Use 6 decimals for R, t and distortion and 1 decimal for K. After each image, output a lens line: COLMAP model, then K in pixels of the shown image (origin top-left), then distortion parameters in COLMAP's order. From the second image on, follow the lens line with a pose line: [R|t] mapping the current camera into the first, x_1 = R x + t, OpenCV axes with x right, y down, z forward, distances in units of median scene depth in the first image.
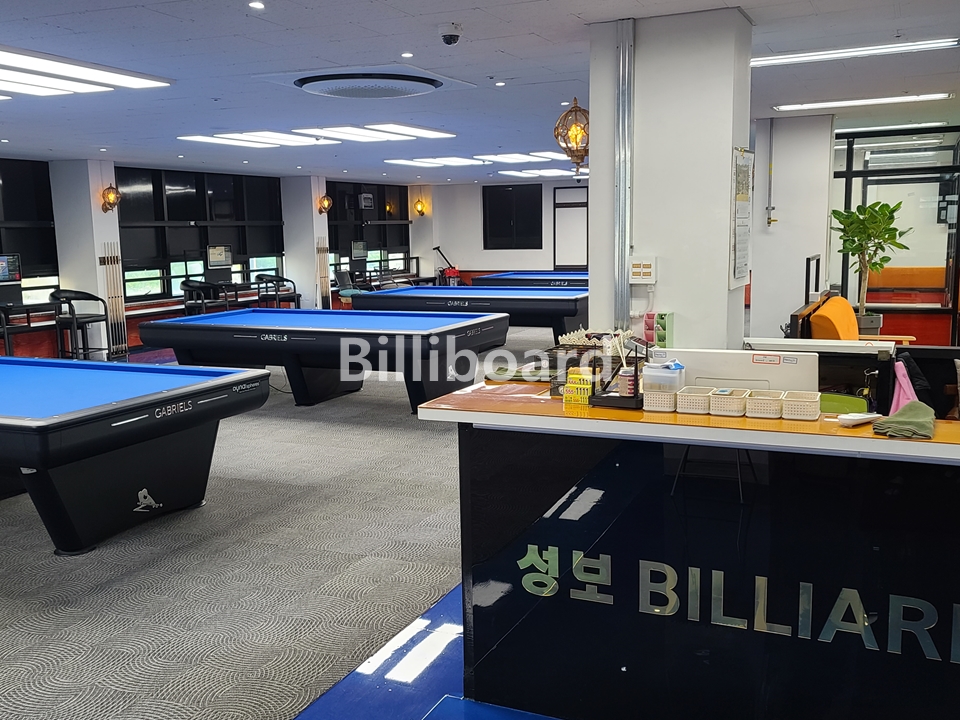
lens RADIAL K [[954.4, 0, 480.5], [0, 954.4, 361.3], [0, 0, 1]] dist [0.051393, 0.000000]
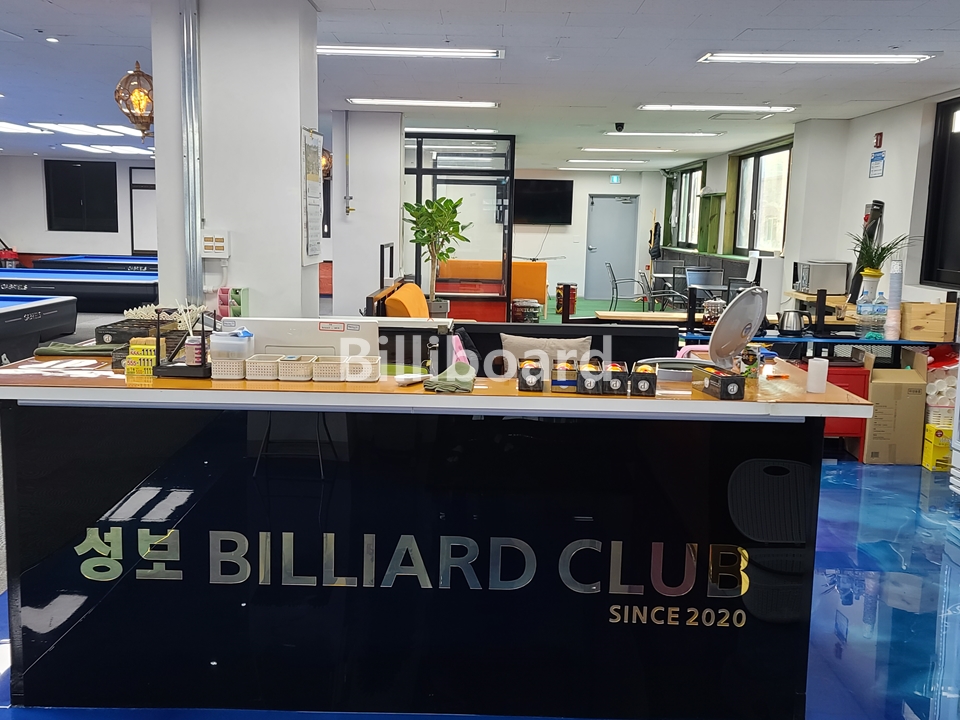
lens RADIAL K [[954.4, 0, 478.6], [0, 954.4, 346.0], [0, 0, 1]] dist [0.051393, 0.000000]
pose [[0.913752, -0.016613, 0.405933, 0.014582], [0.019597, 0.999803, -0.003195, 0.018075], [-0.405800, 0.010875, 0.913897, -0.013227]]
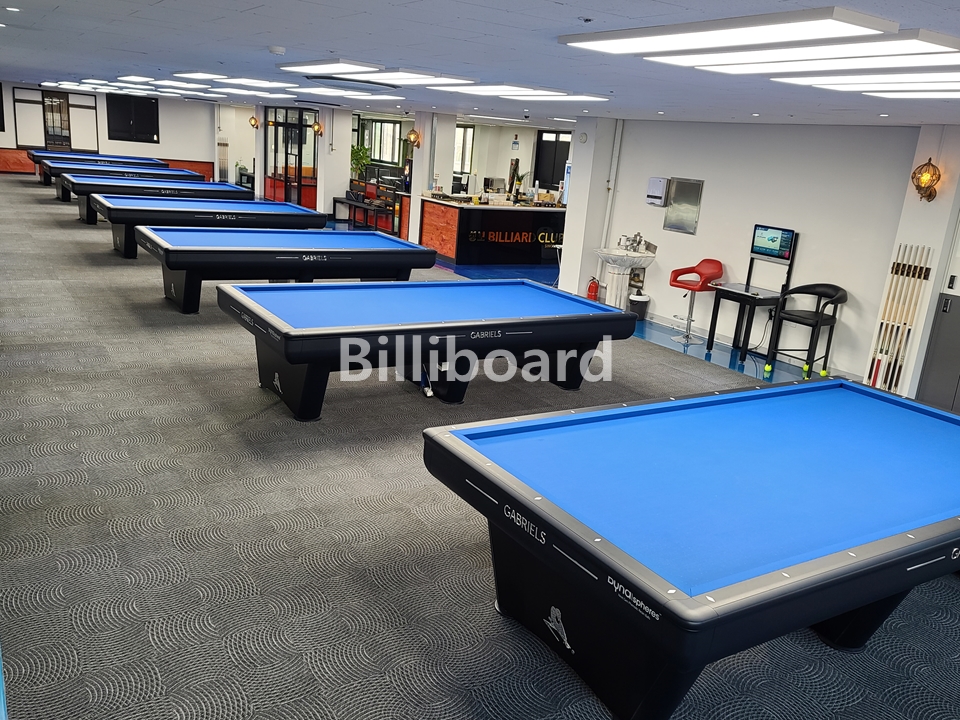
lens RADIAL K [[804.9, 0, 480.5], [0, 804.9, 362.7], [0, 0, 1]] dist [0.013100, 0.006952]
pose [[0.552639, -0.154731, 0.818931, -2.719801], [0.019604, 0.984756, 0.172834, 0.103584], [-0.833190, -0.079461, 0.547248, -1.131159]]
